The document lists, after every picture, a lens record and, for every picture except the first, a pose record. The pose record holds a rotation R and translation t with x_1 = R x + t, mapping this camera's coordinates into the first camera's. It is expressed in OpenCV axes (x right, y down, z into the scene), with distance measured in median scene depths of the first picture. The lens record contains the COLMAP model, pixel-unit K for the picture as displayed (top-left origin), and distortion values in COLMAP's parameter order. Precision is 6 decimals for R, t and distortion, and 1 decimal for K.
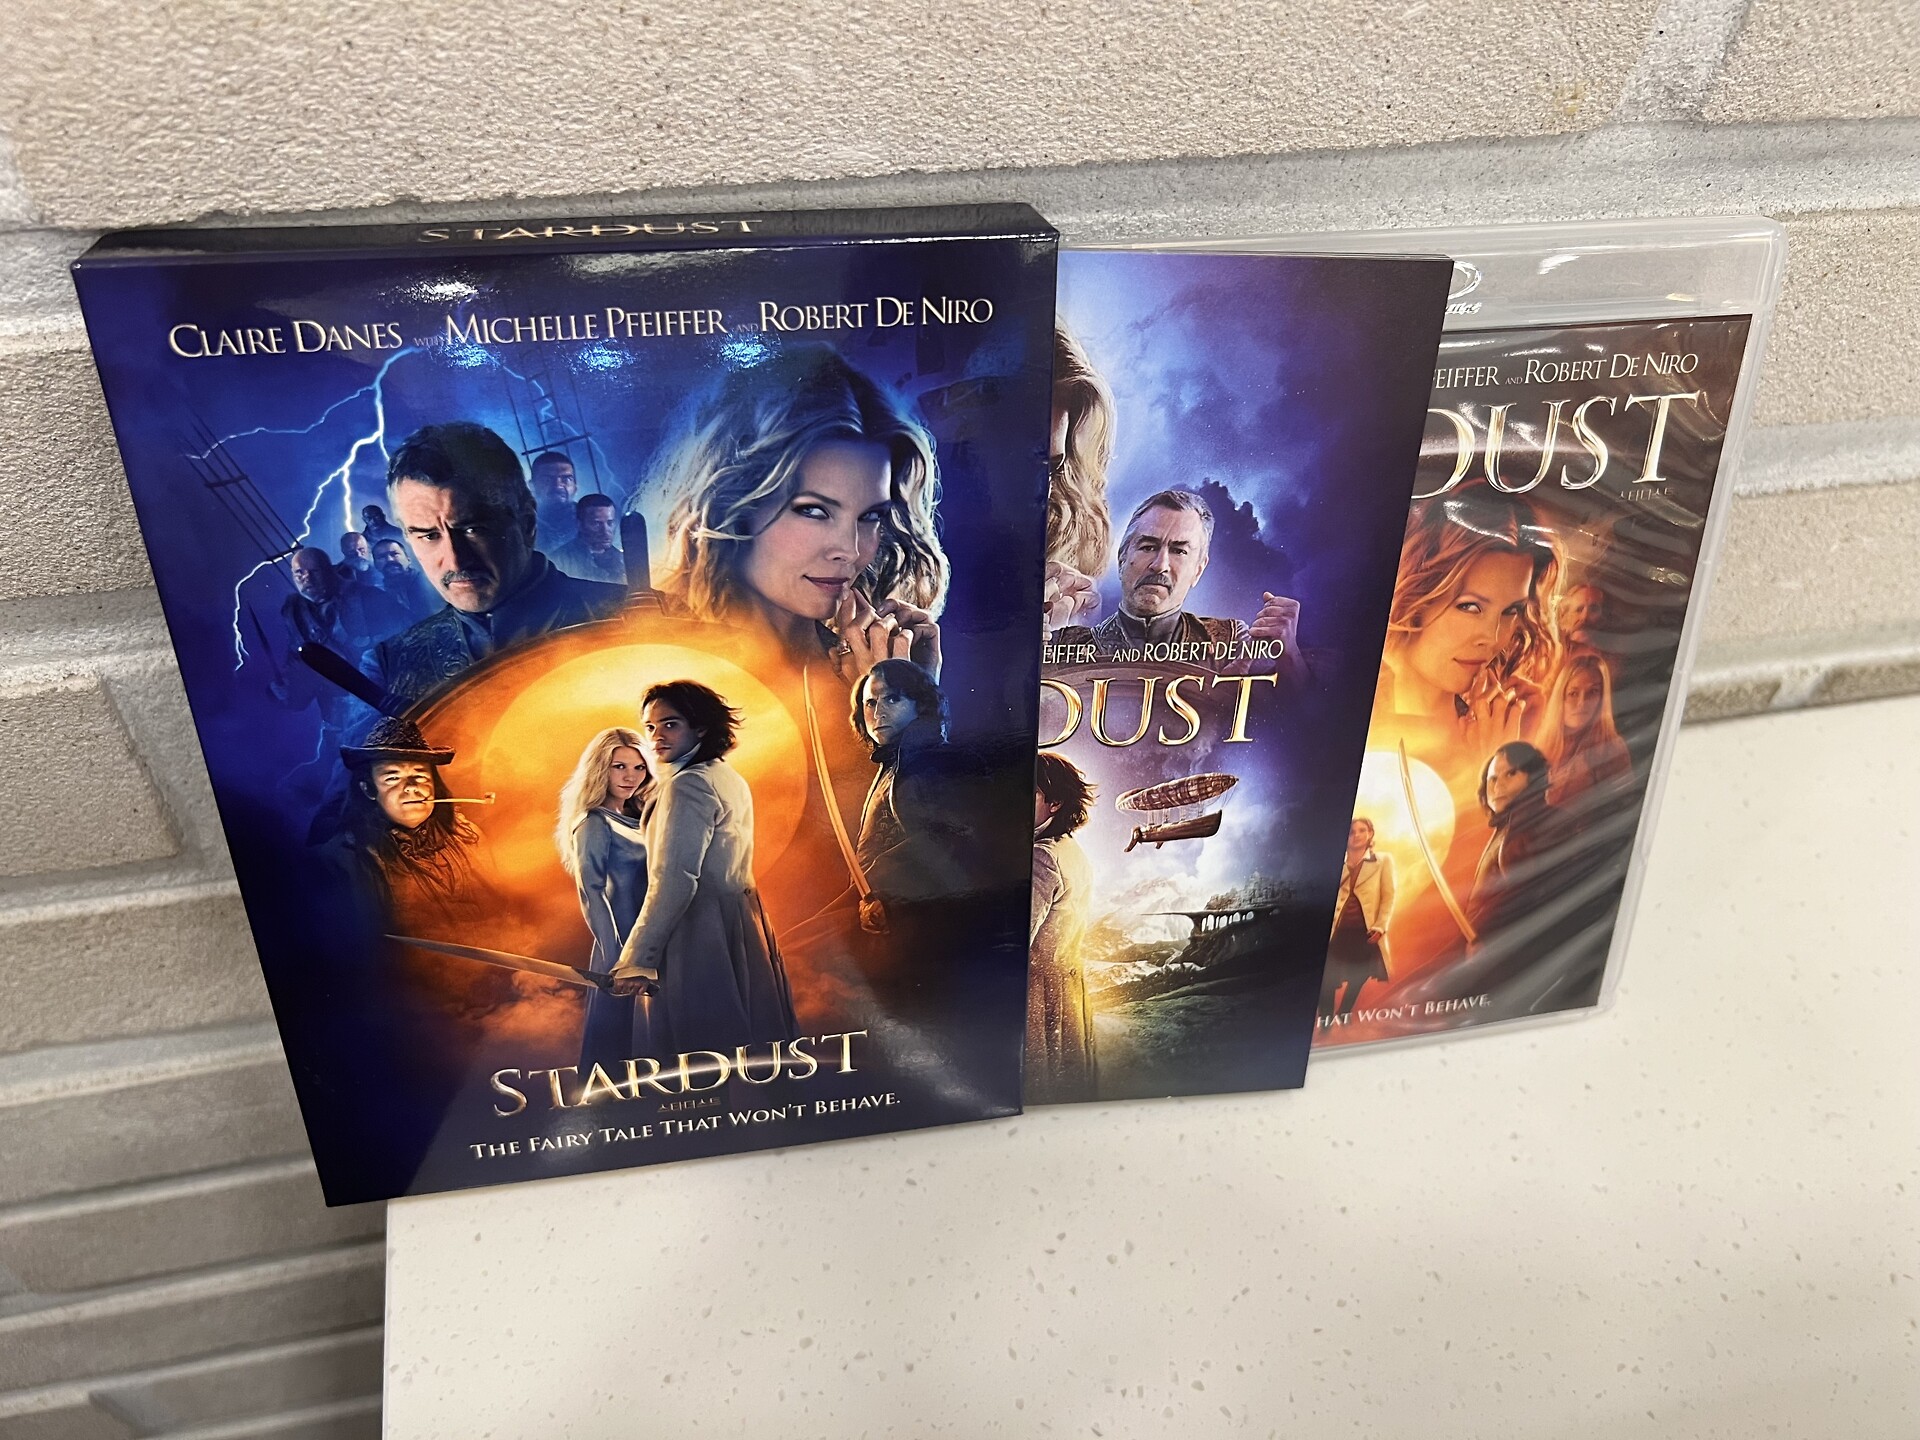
lens RADIAL K [[1510.8, 0, 958.2], [0, 1510.8, 731.6], [0, 0, 1]] dist [0.033718, -0.061671]
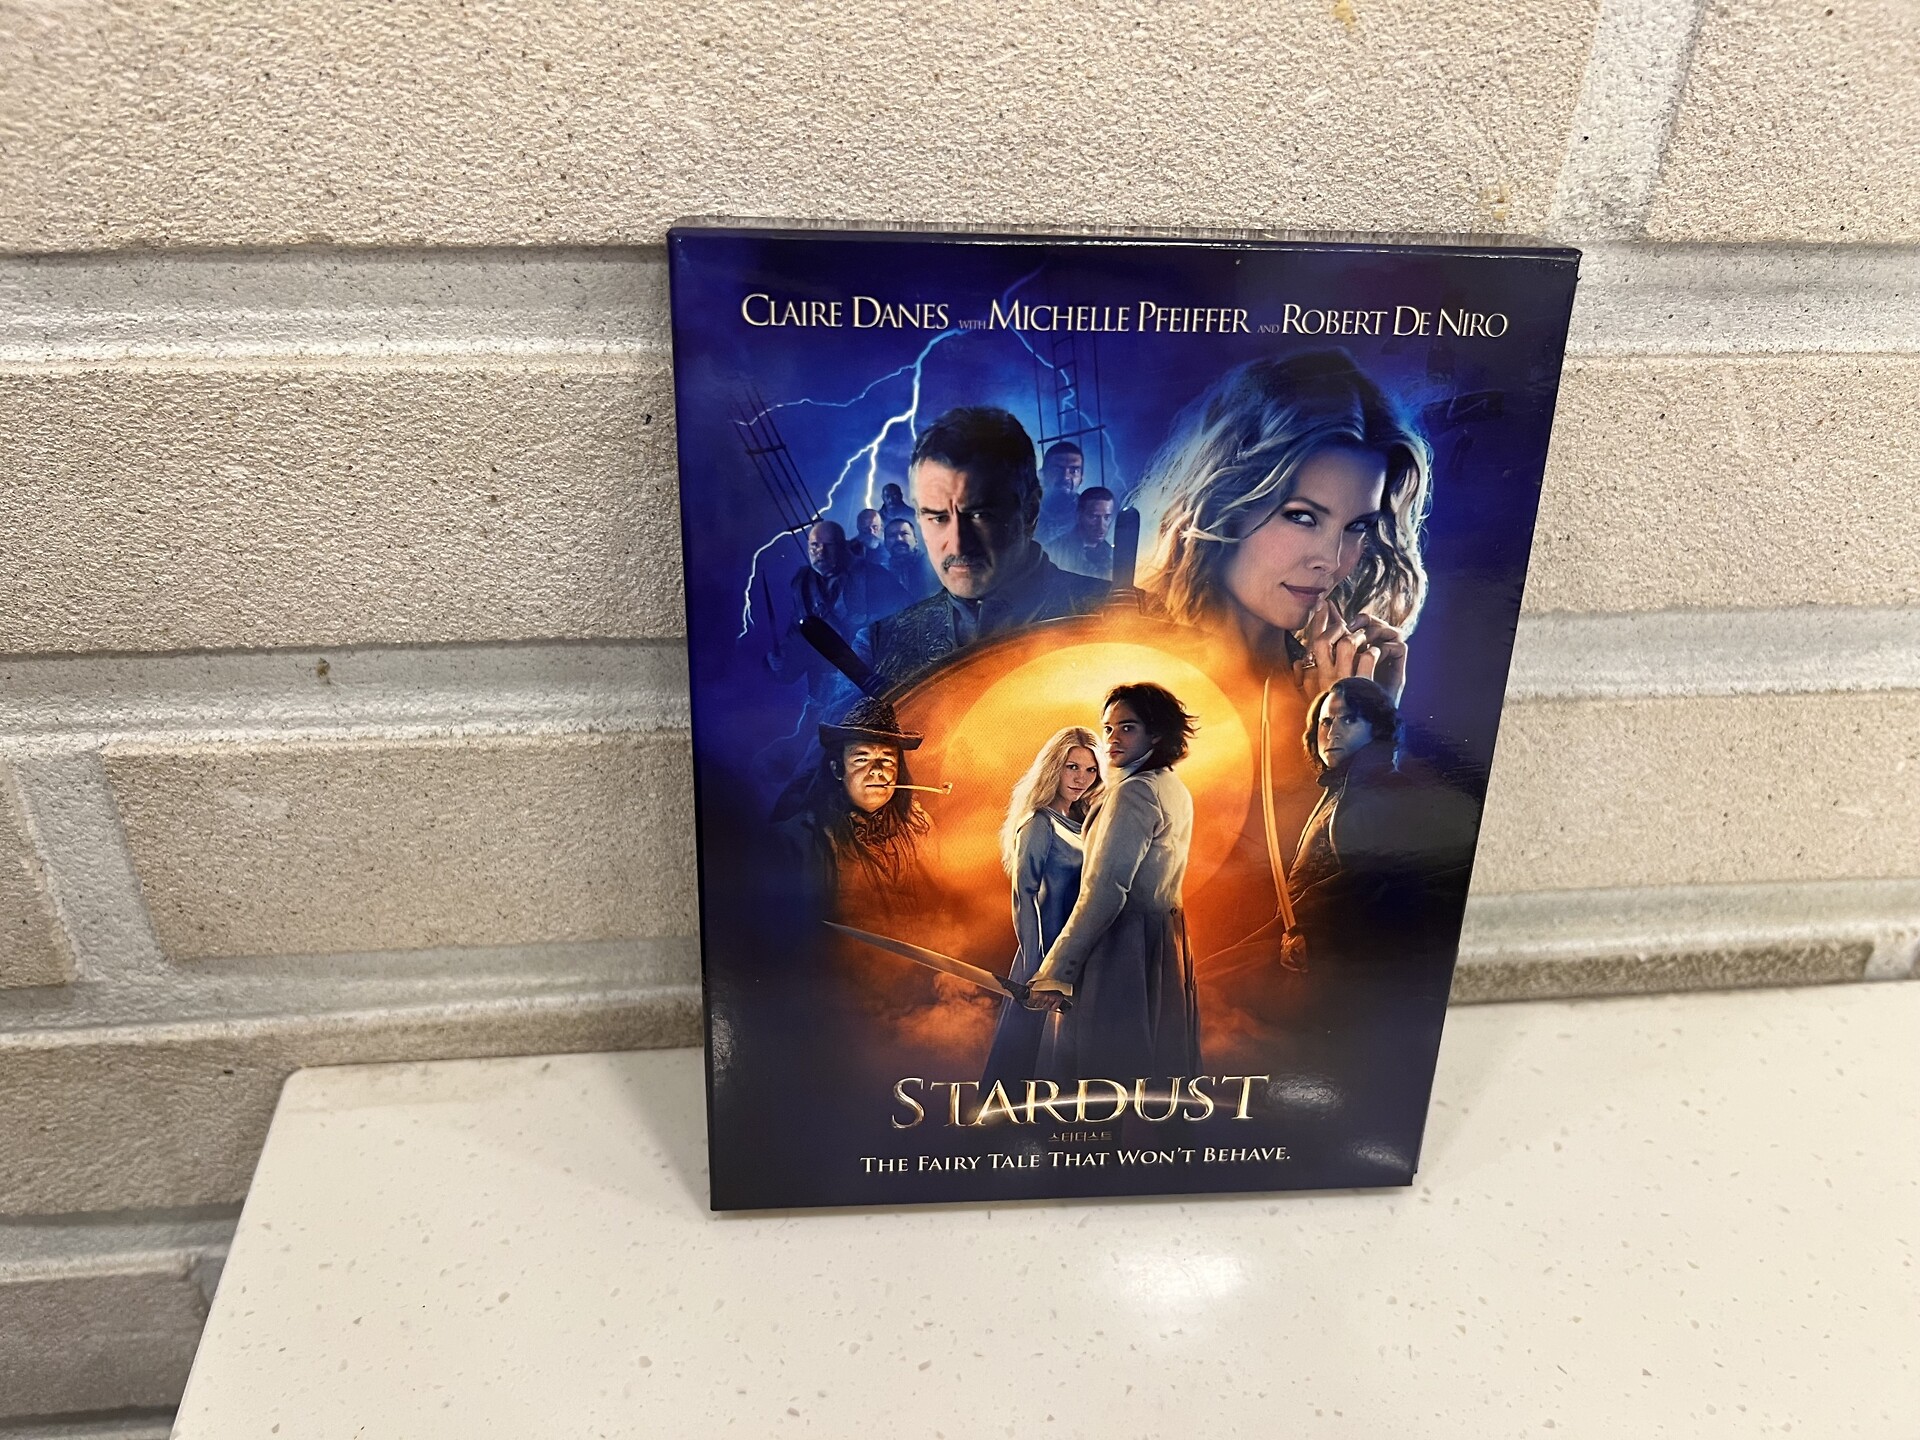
lens RADIAL K [[1510.8, 0, 957.9], [0, 1510.8, 729.2], [0, 0, 1]] dist [0.033718, -0.061671]
pose [[0.994318, 0.028559, -0.102550, 0.176884], [-0.057324, 0.955384, -0.289751, 0.231737], [0.089700, 0.293983, 0.951592, 0.138913]]
